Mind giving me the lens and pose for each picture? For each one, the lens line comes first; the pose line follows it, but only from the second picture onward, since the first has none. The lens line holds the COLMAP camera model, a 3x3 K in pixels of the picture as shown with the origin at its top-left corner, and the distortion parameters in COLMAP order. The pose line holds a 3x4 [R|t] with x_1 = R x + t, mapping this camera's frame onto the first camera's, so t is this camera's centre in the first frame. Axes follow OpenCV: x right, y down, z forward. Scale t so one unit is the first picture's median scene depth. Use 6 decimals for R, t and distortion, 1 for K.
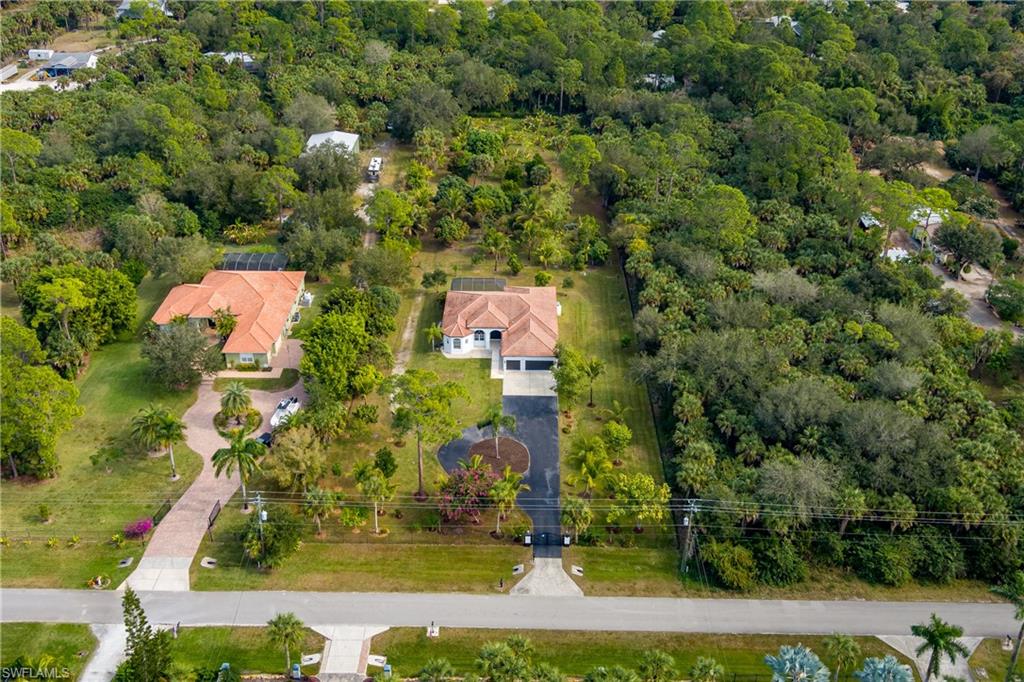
lens RADIAL K [[889.2, 0, 530.5], [0, 889.2, 328.0], [0, 0, 1]] dist [0.030660, -0.015209]
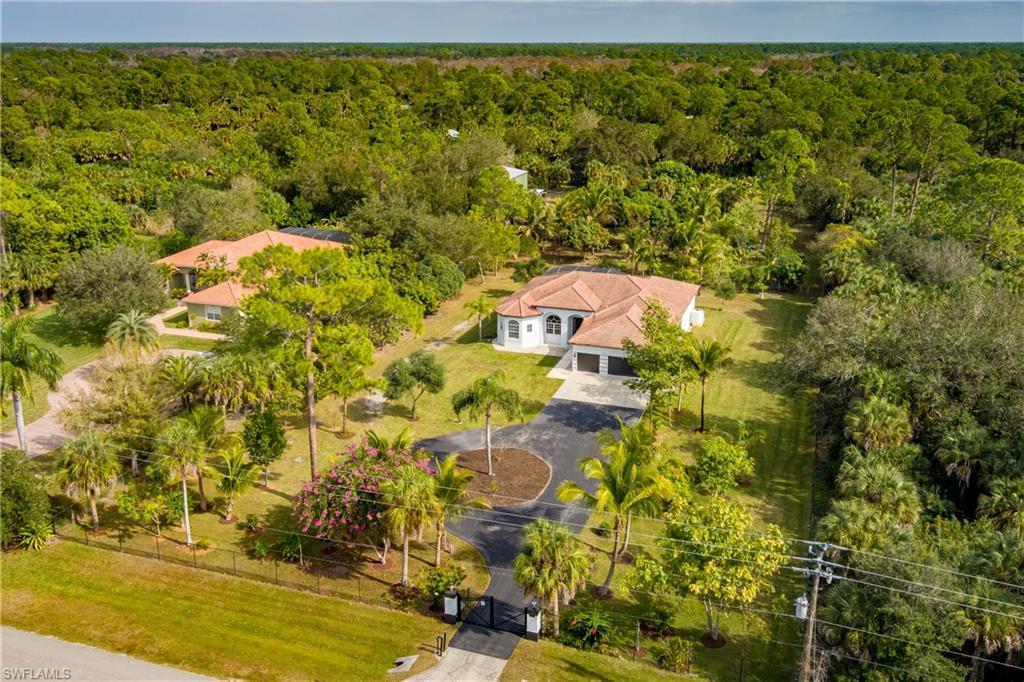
lens RADIAL K [[889.2, 0, 530.5], [0, 889.2, 328.0], [0, 0, 1]] dist [0.030660, -0.015209]
pose [[0.951150, 0.085389, -0.296685, 0.119101], [-0.144330, 0.972495, -0.182817, 0.133619], [0.272914, 0.216707, 0.937313, 0.419855]]
